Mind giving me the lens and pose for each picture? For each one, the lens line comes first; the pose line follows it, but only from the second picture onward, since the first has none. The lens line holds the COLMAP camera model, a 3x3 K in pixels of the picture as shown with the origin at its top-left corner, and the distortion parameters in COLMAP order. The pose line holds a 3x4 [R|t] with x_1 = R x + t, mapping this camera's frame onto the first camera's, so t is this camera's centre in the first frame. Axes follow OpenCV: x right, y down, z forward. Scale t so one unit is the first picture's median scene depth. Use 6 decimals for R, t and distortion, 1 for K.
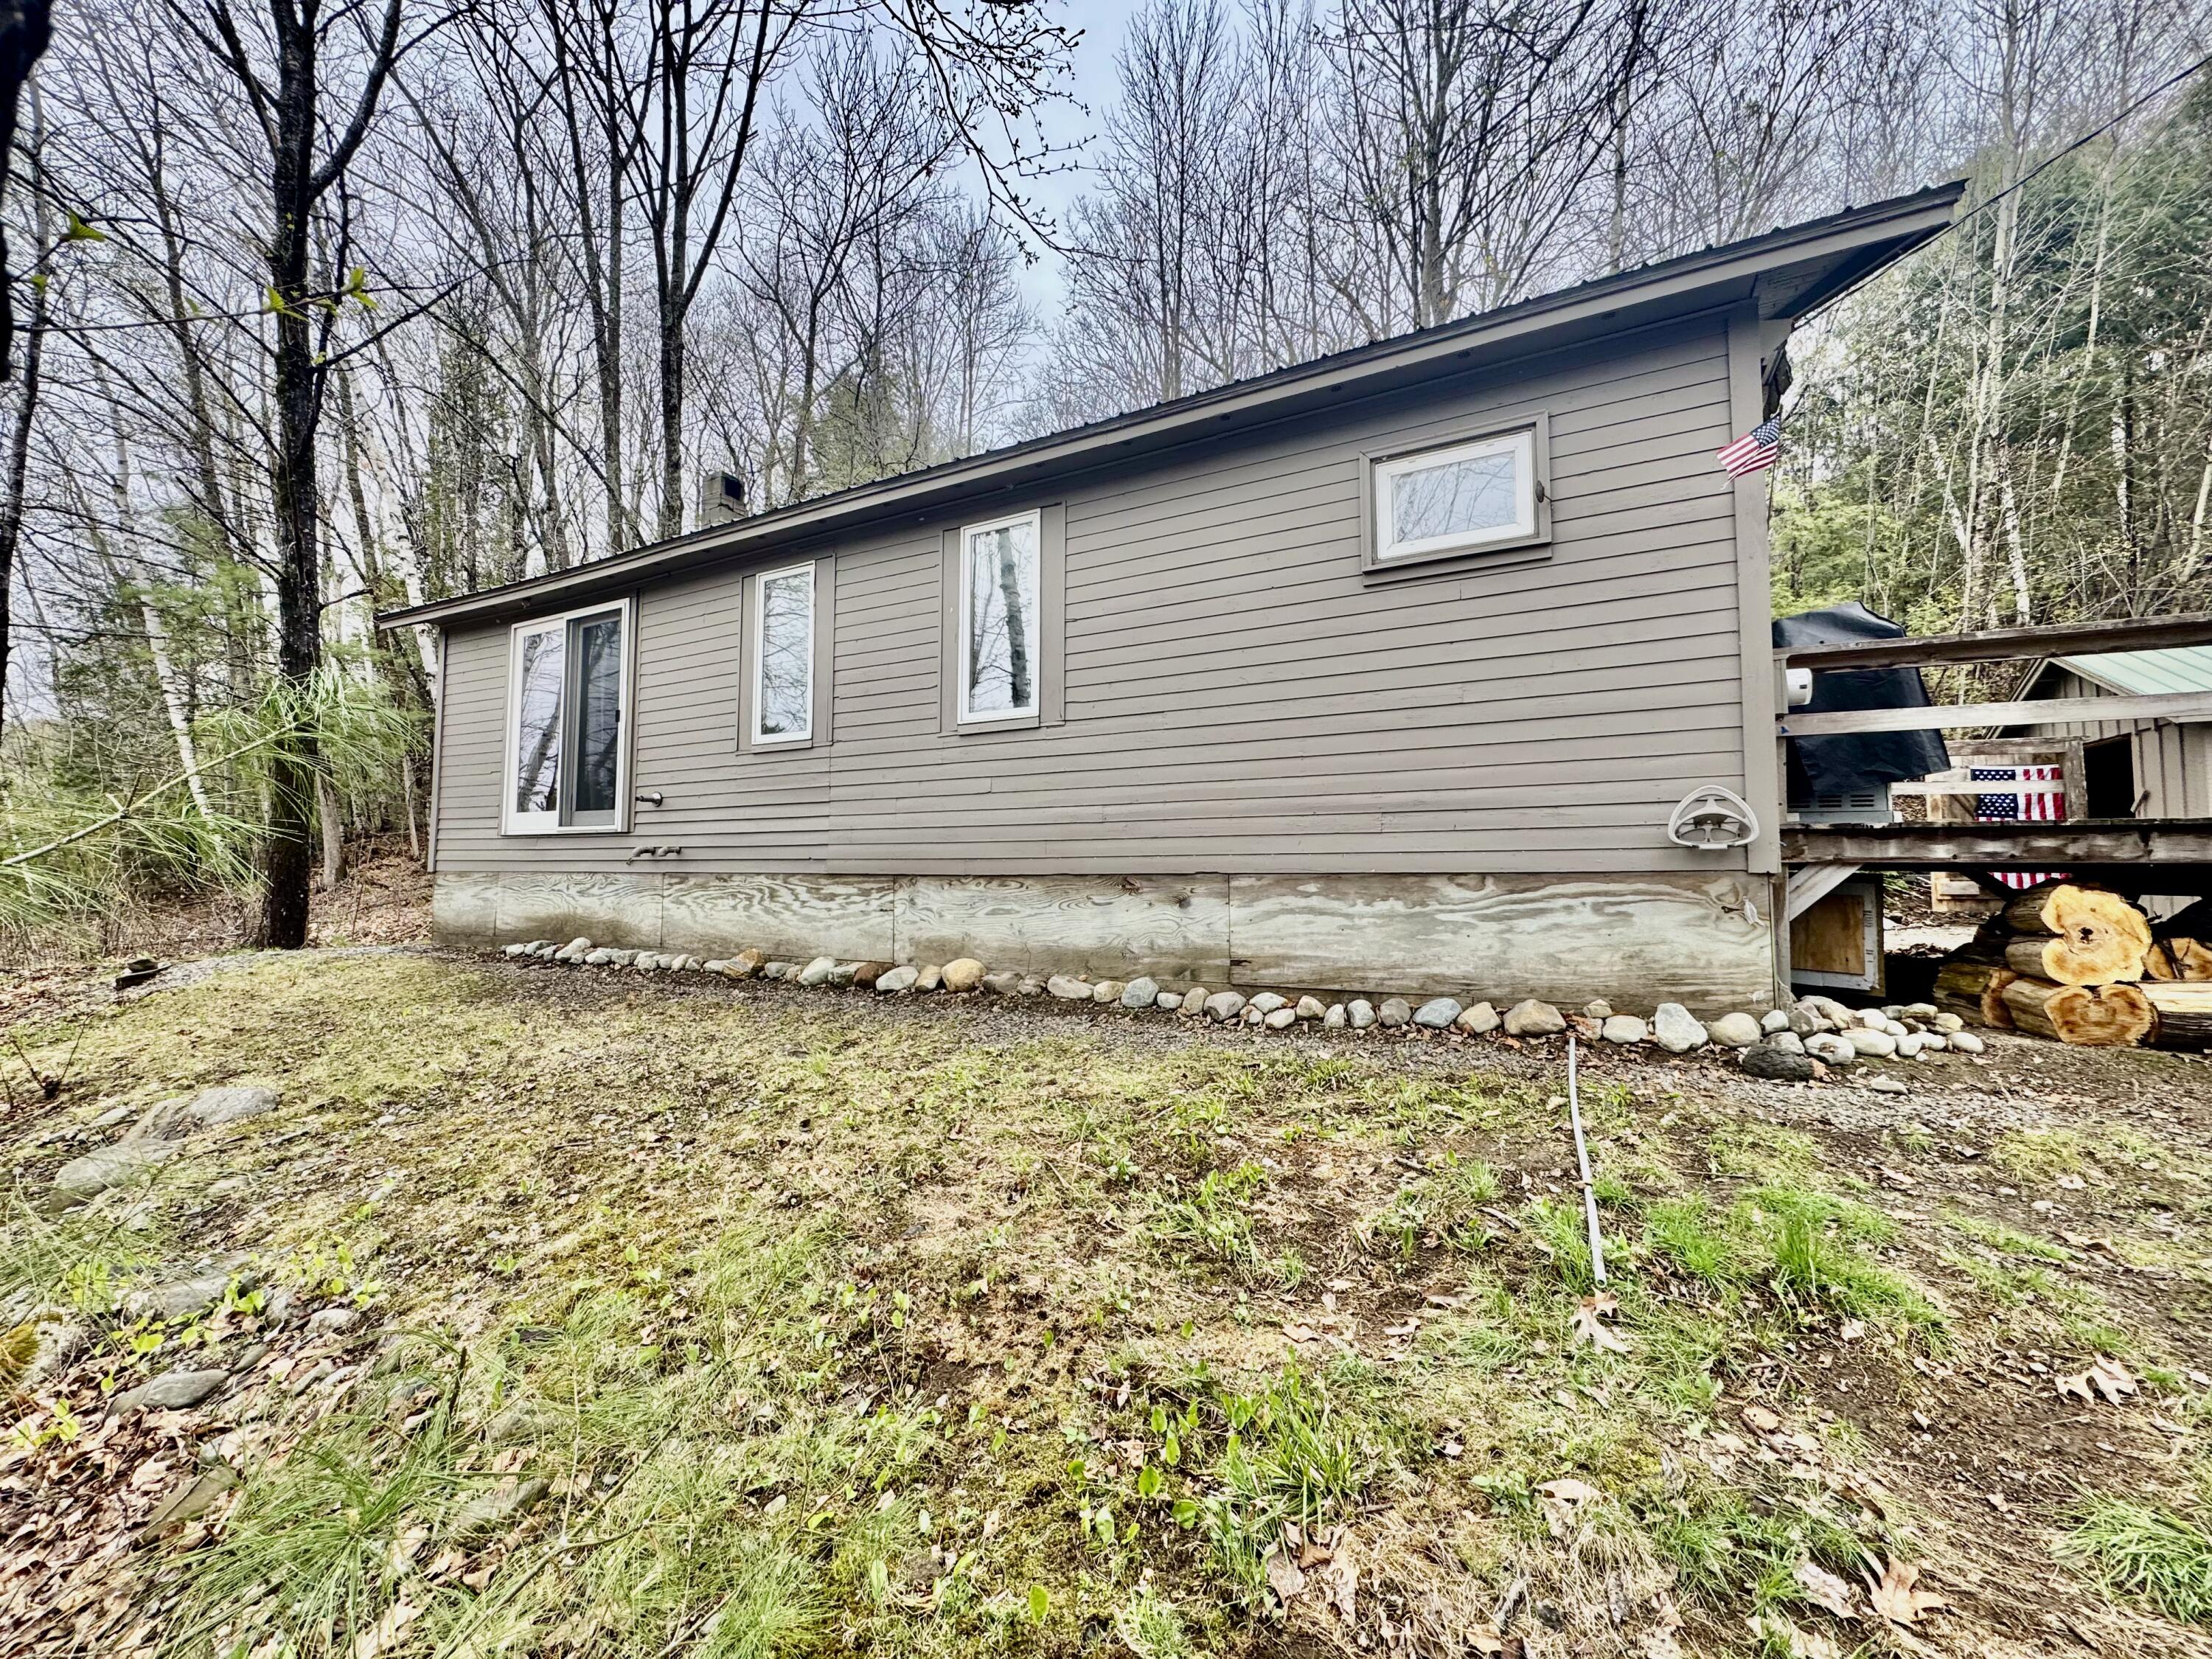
lens RADIAL K [[881.8, 0, 1104.5], [0, 881.8, 828.8], [0, 0, 1]] dist [0.004677, 0.000567]
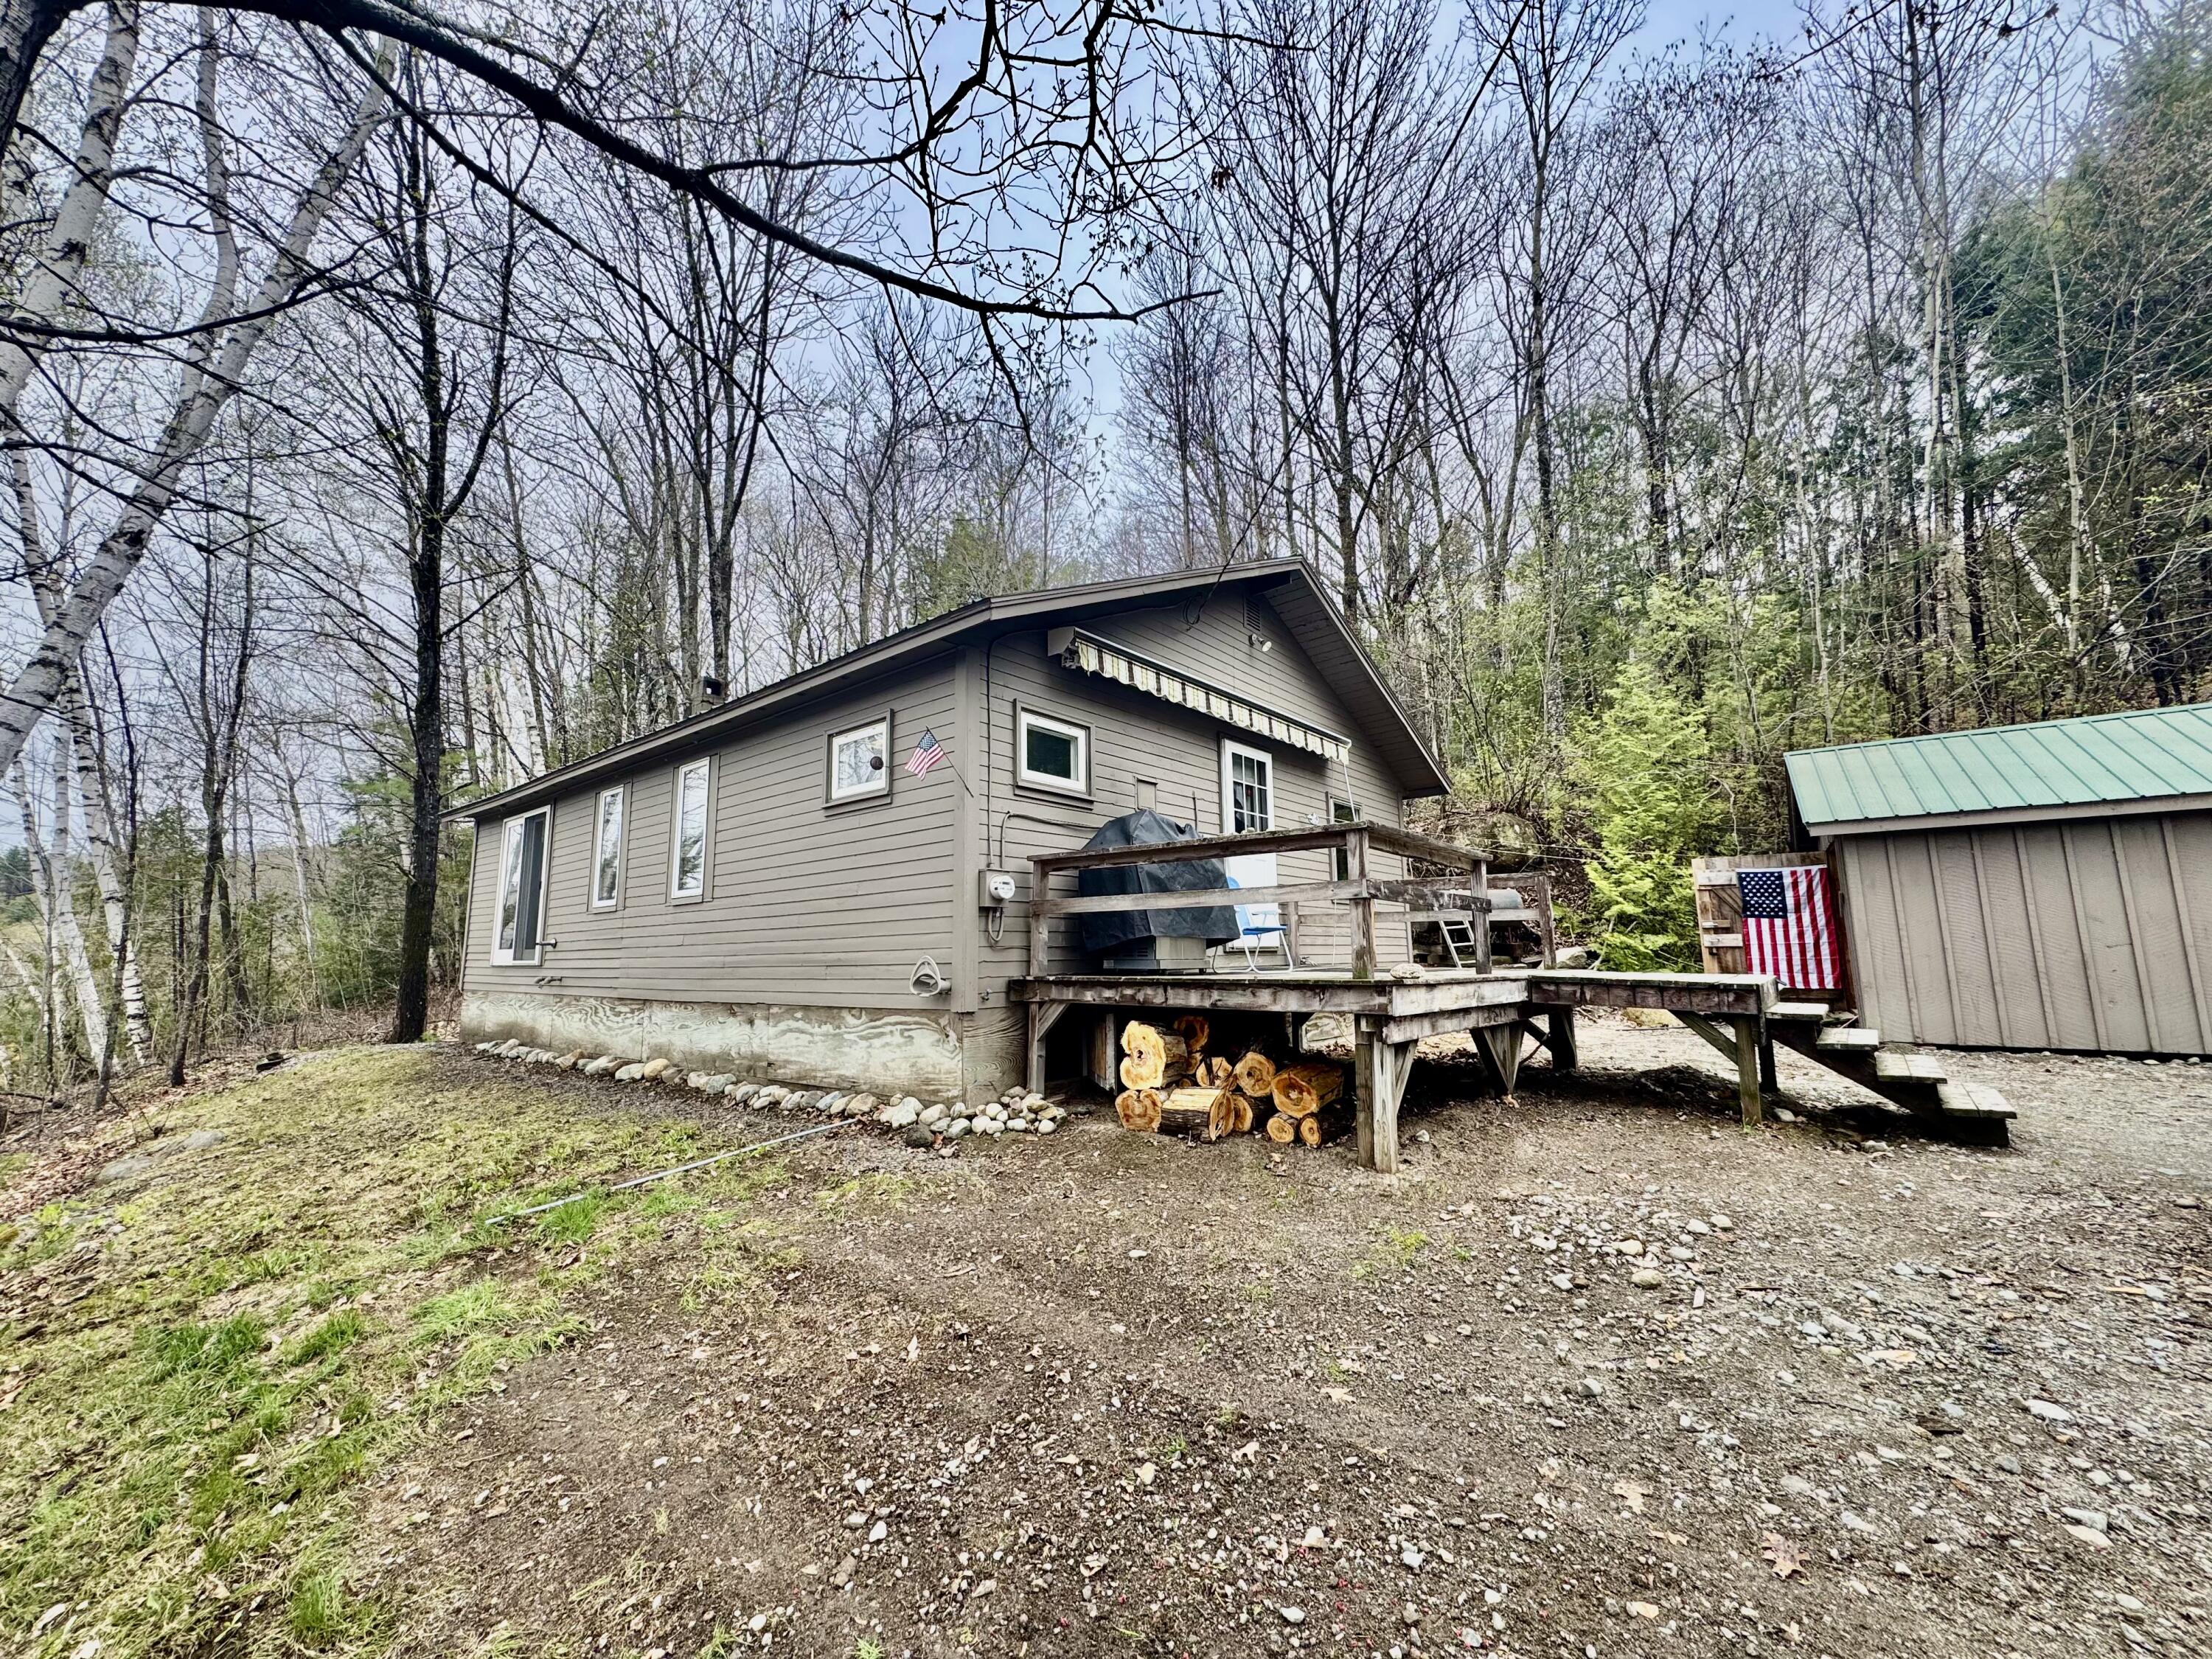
lens RADIAL K [[881.8, 0, 1105.6], [0, 881.8, 832.4], [0, 0, 1]] dist [0.004677, 0.000567]
pose [[0.978641, -0.039097, -0.201827, 1.039129], [0.019545, 0.994997, -0.097973, -0.083496], [0.204647, 0.091935, 0.974509, -0.379563]]
